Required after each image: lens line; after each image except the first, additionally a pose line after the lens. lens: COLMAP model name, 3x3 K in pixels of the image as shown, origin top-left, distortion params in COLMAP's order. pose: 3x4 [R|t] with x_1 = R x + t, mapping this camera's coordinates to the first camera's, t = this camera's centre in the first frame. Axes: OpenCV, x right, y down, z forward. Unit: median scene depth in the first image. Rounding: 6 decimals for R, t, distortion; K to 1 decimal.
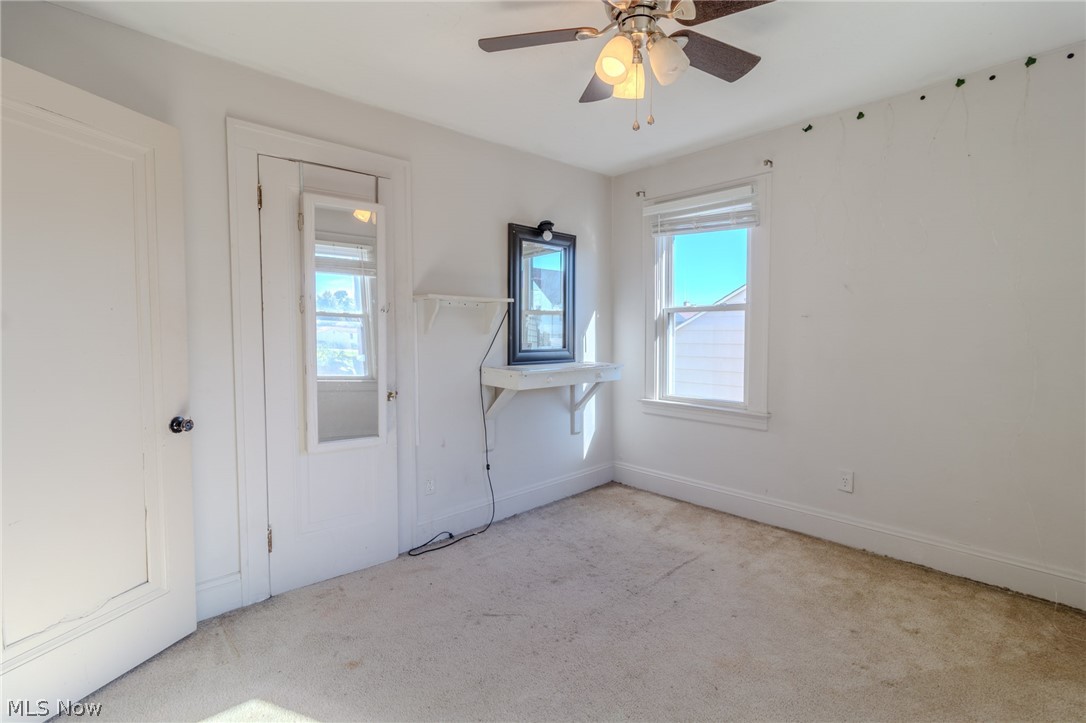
lens RADIAL K [[503.7, 0, 548.8], [0, 503.7, 353.9], [0, 0, 1]] dist [0.000128, -0.000101]
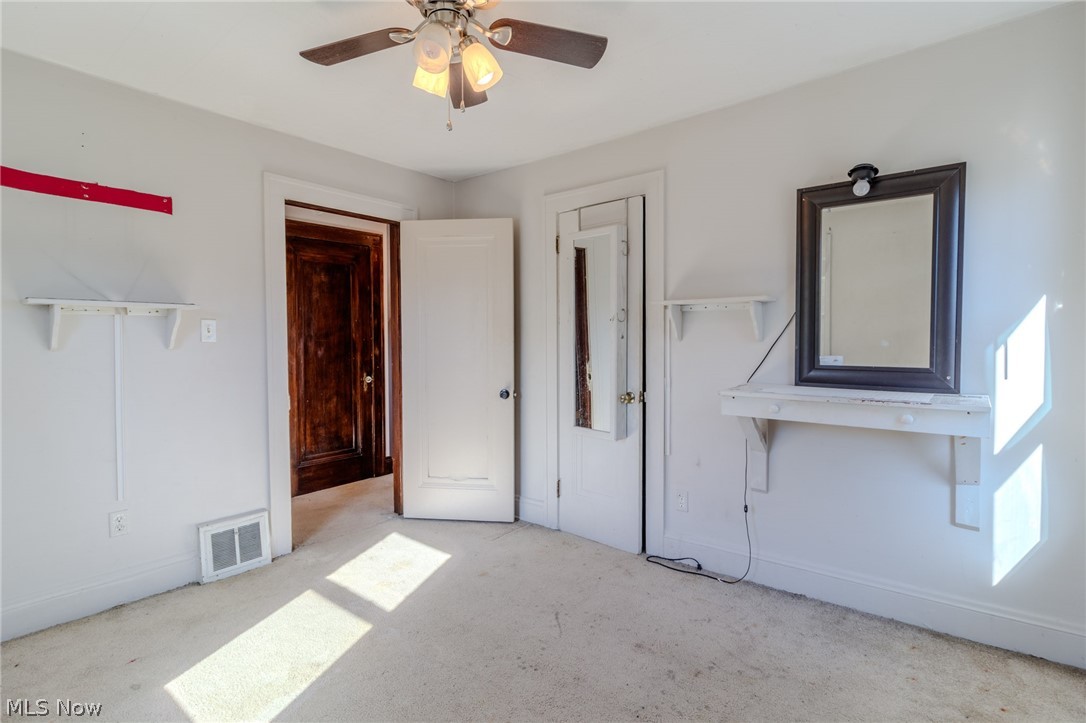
lens RADIAL K [[503.7, 0, 548.8], [0, 503.7, 353.9], [0, 0, 1]] dist [0.000128, -0.000101]
pose [[0.167928, 0.032086, -0.985277, 0.601940], [-0.043980, 0.998719, 0.025028, -0.026473], [0.984818, 0.039130, 0.169124, 0.544451]]
